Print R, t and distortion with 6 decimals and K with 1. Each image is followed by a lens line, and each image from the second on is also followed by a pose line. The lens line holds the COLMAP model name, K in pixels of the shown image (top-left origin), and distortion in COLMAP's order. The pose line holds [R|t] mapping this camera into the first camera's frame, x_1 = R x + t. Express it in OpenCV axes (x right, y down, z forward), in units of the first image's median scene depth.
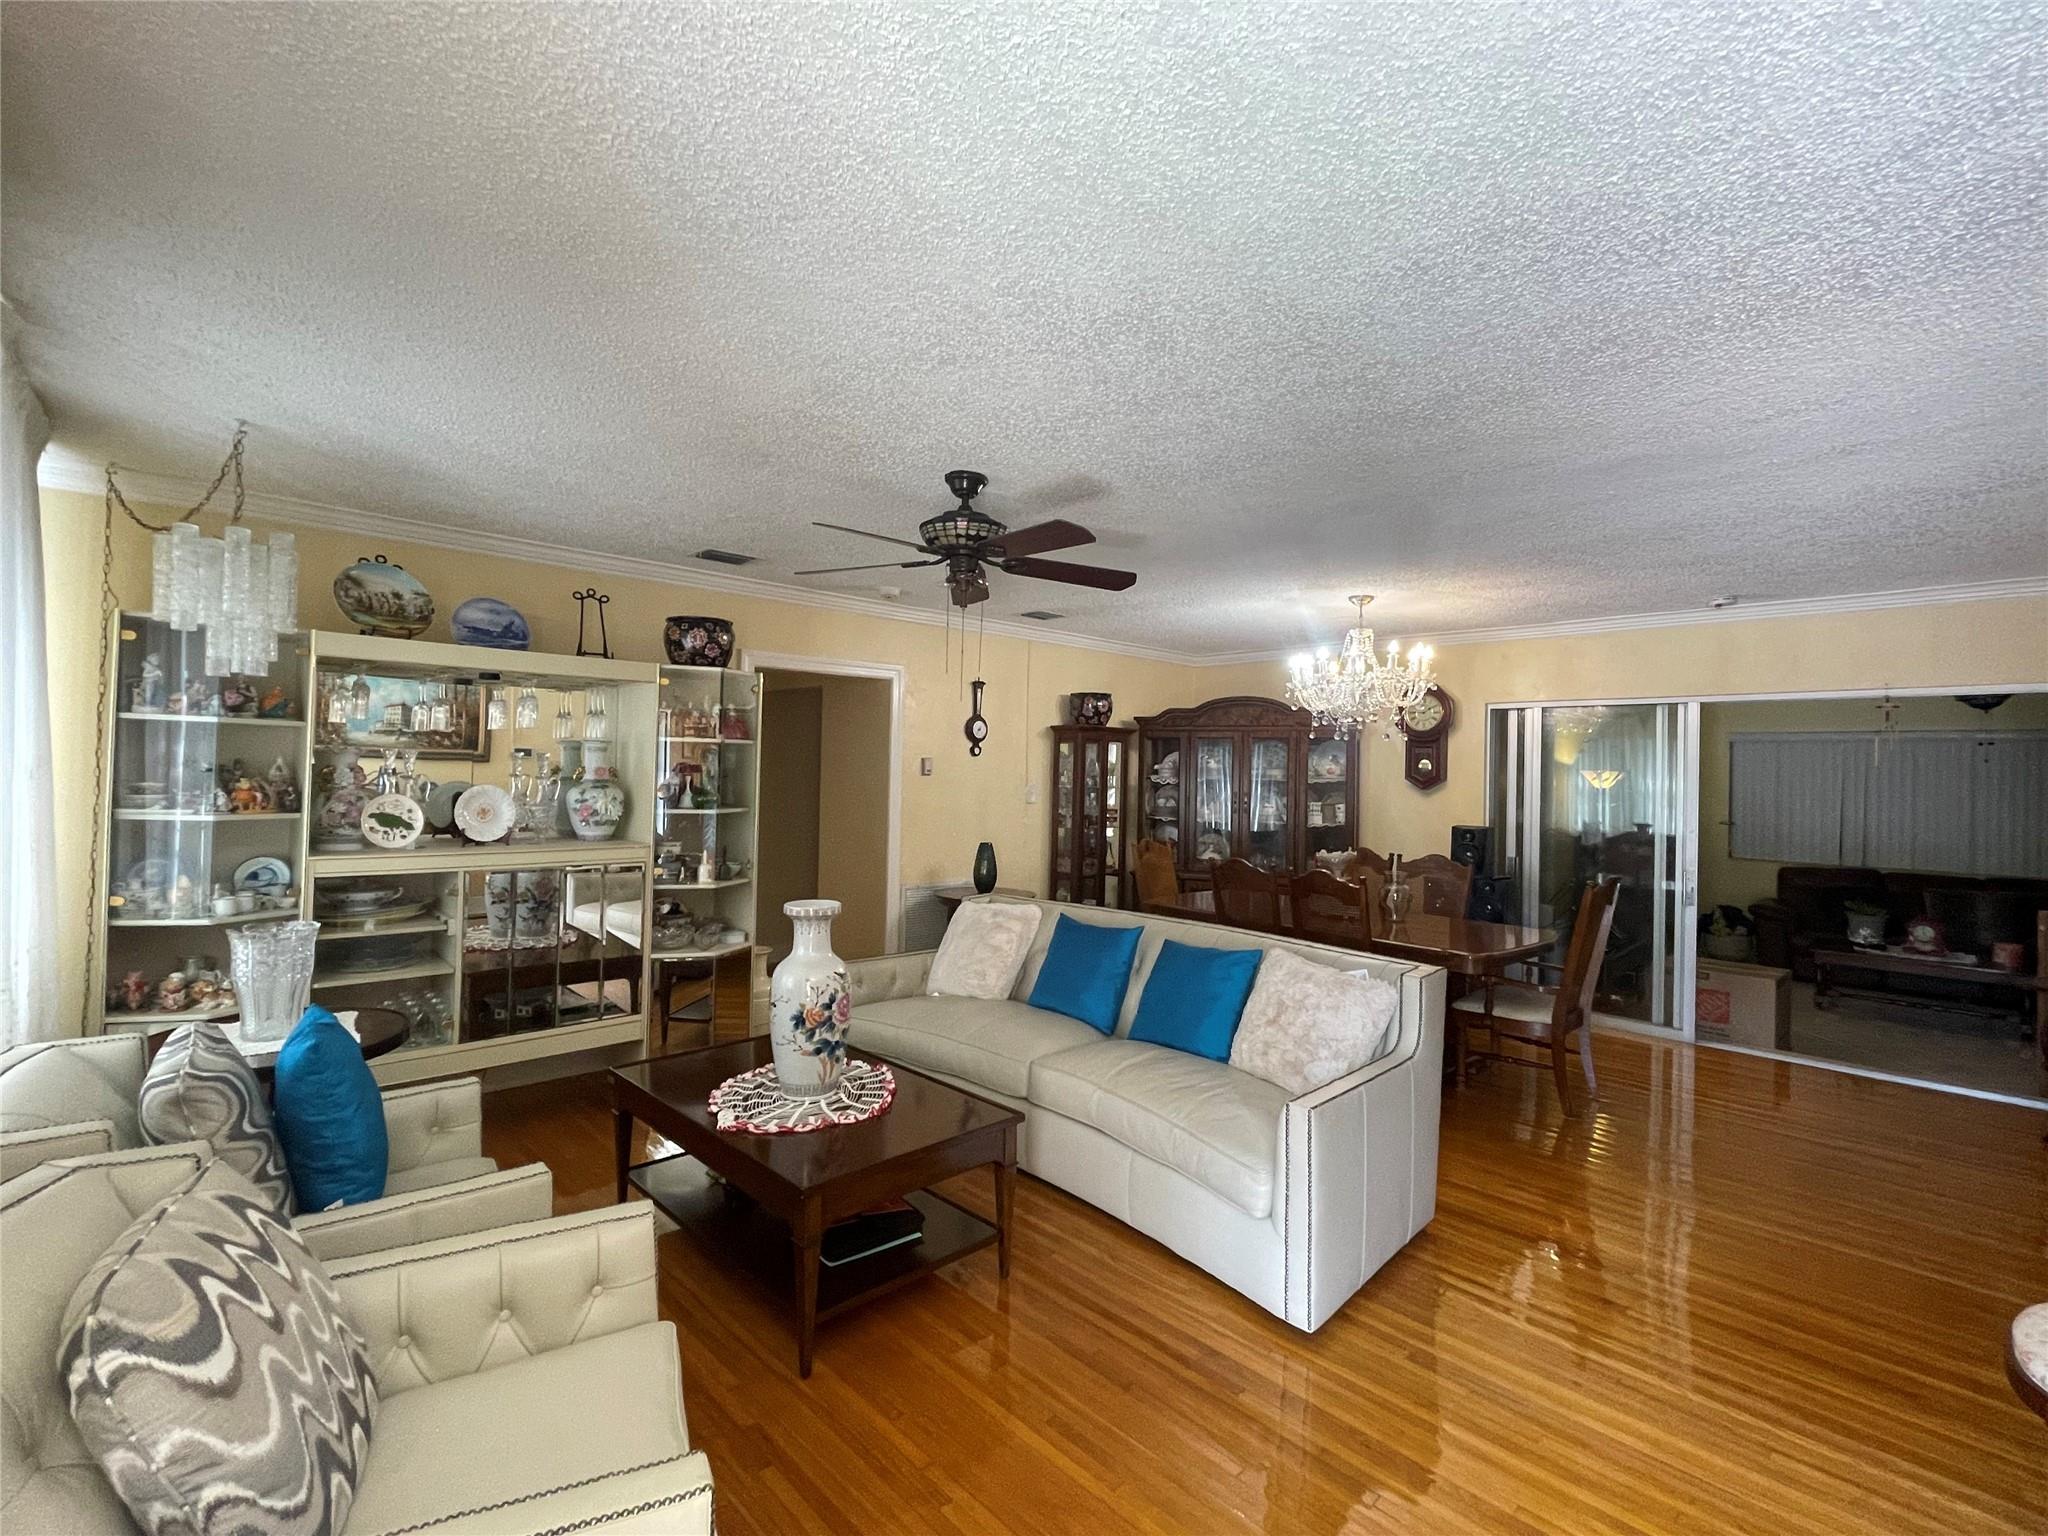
lens RADIAL K [[911.0, 0, 1032.1], [0, 911.0, 762.3], [0, 0, 1]] dist [0.000285, 0.000010]
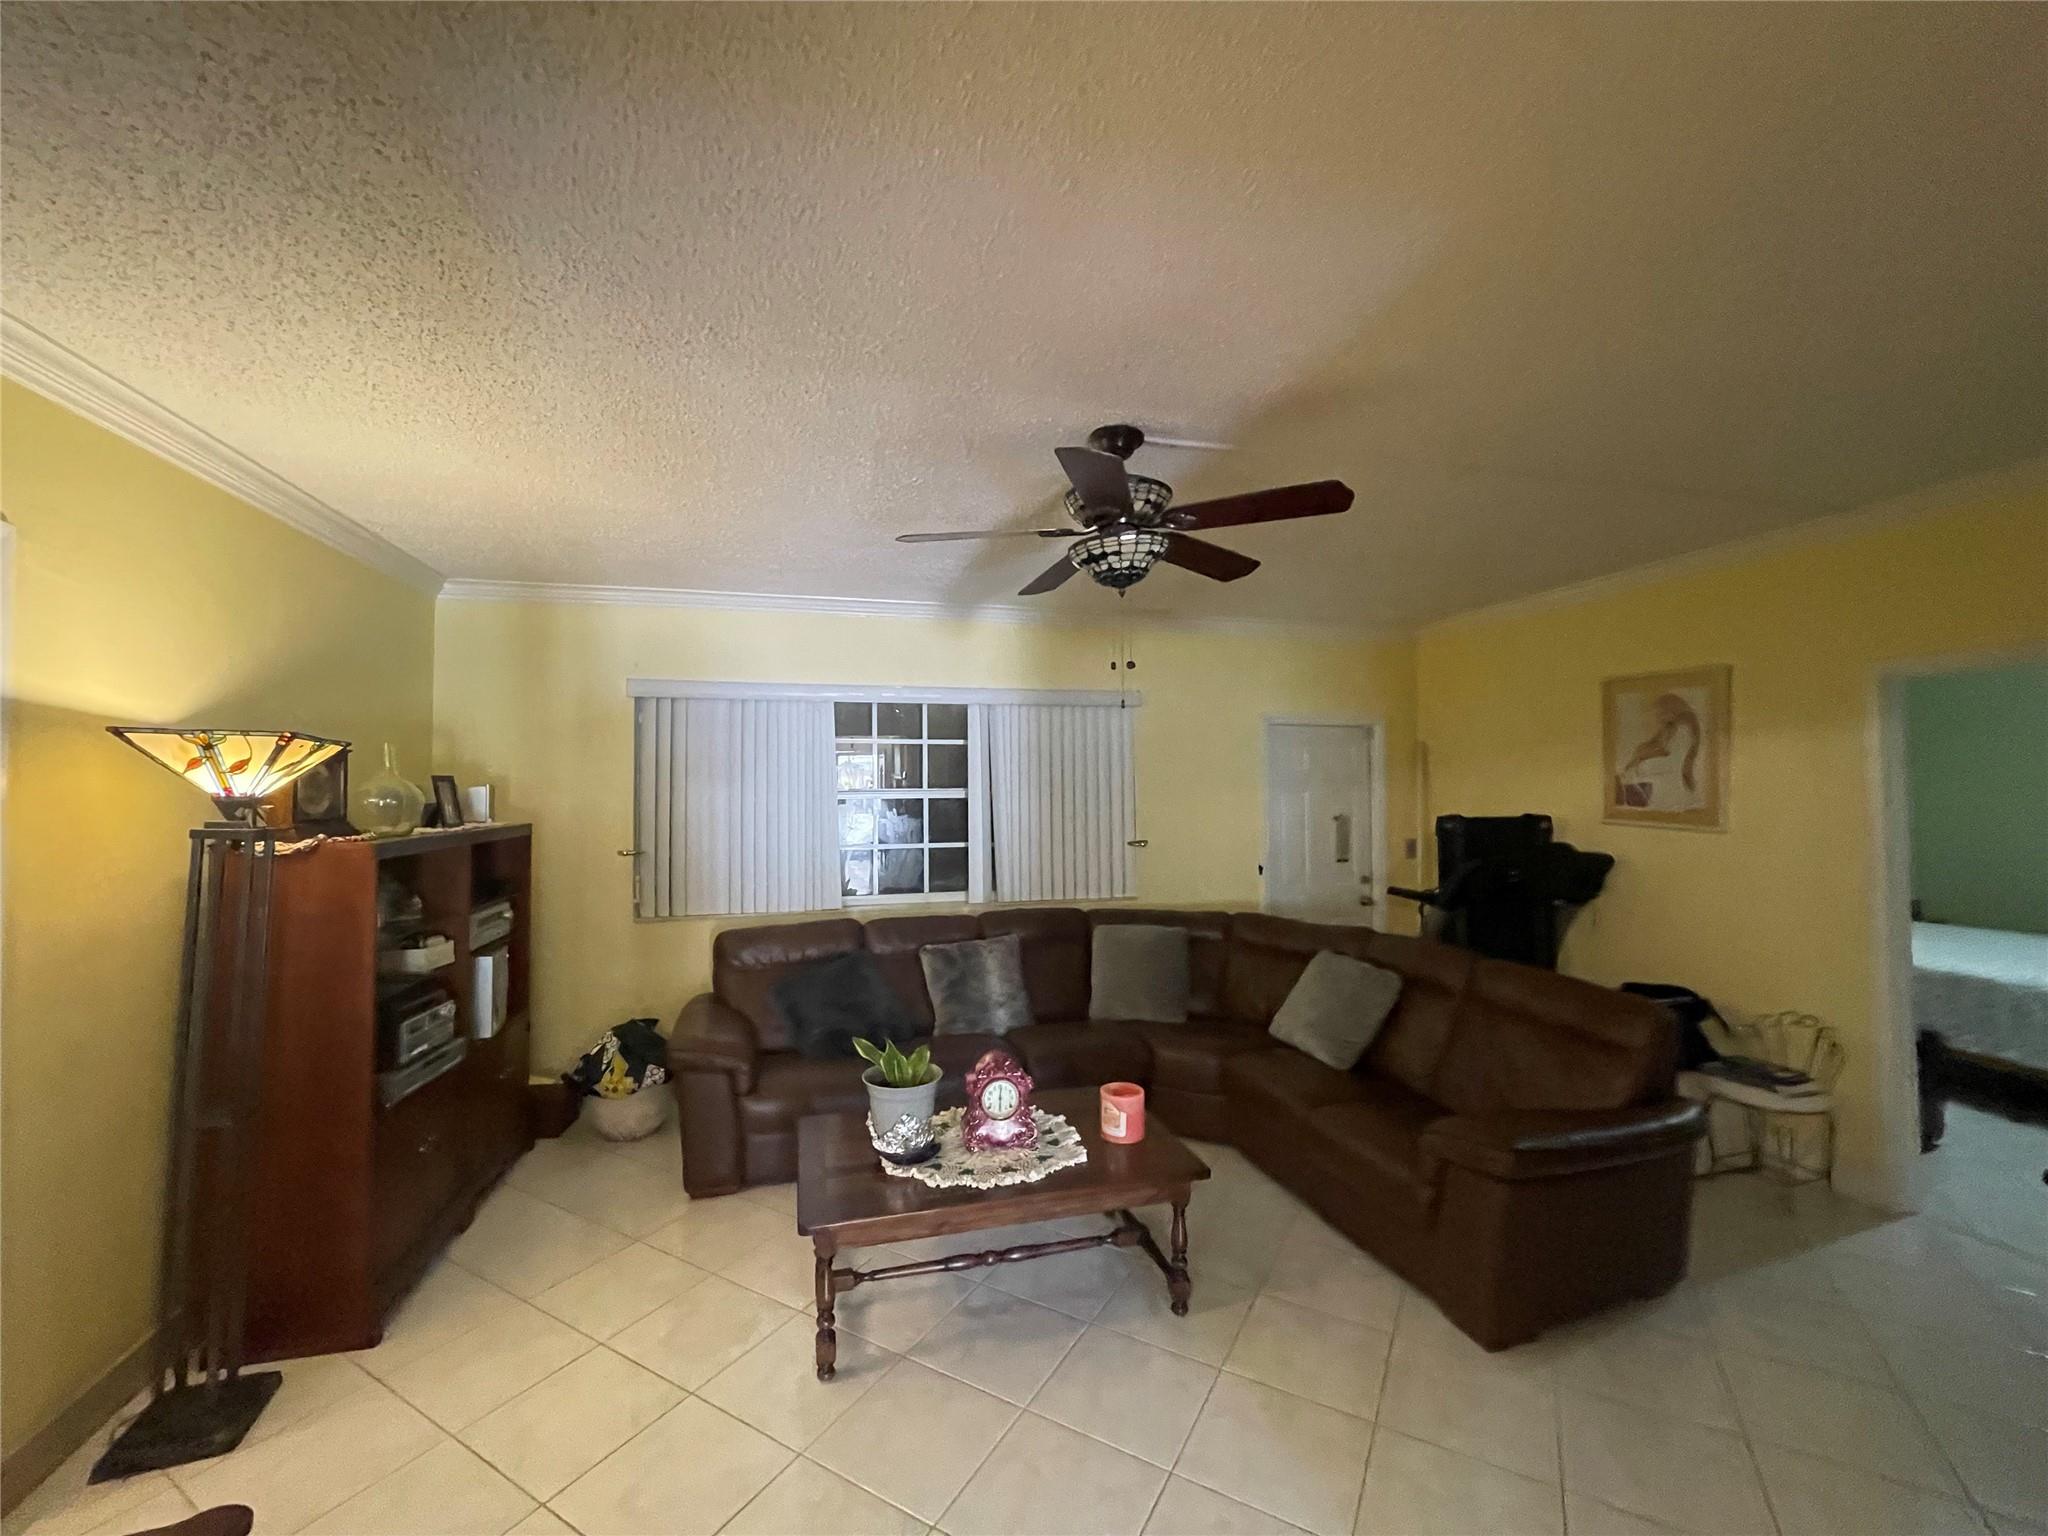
lens RADIAL K [[832.2, 0, 1015.0], [0, 832.2, 764.5], [0, 0, 1]] dist [-0.001887, 0.000383]
pose [[0.491692, -0.006563, 0.870744, 1.179032], [0.014725, 0.999891, -0.000779, 0.049117], [-0.870645, 0.013204, 0.491735, 1.479299]]
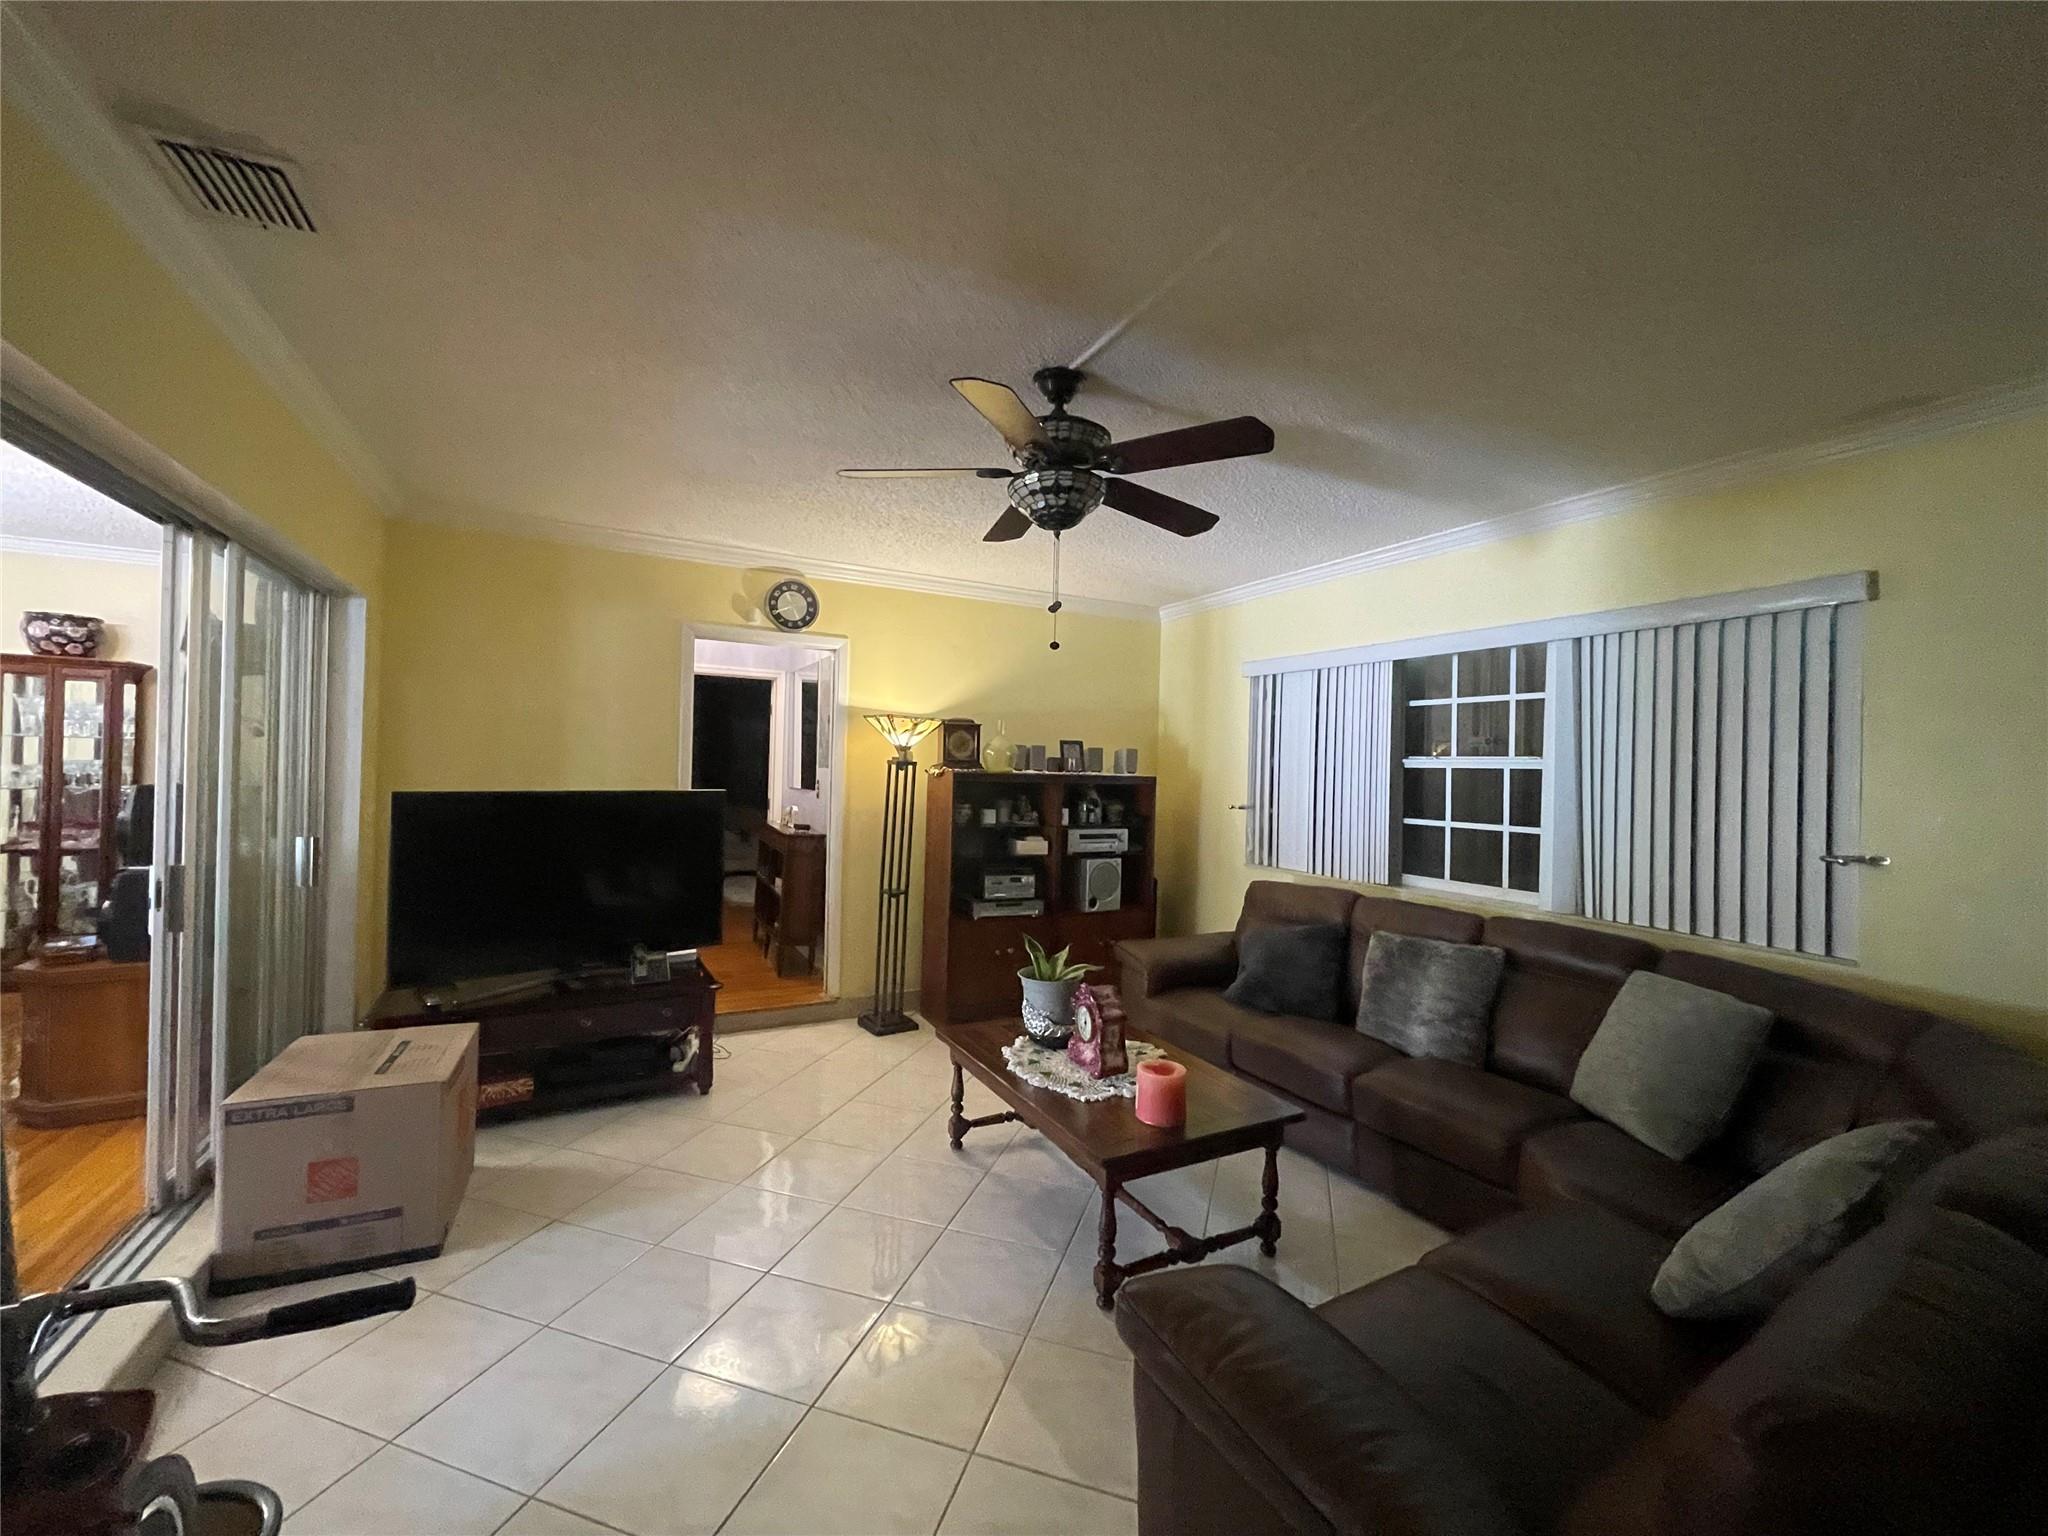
lens RADIAL K [[832.2, 0, 1019.4], [0, 832.2, 769.8], [0, 0, 1]] dist [-0.001887, 0.000383]
pose [[0.958540, -0.001952, -0.284952, 1.963077], [0.002617, 0.999995, 0.001953, 0.097307], [0.284947, -0.002618, 0.958540, 1.080661]]
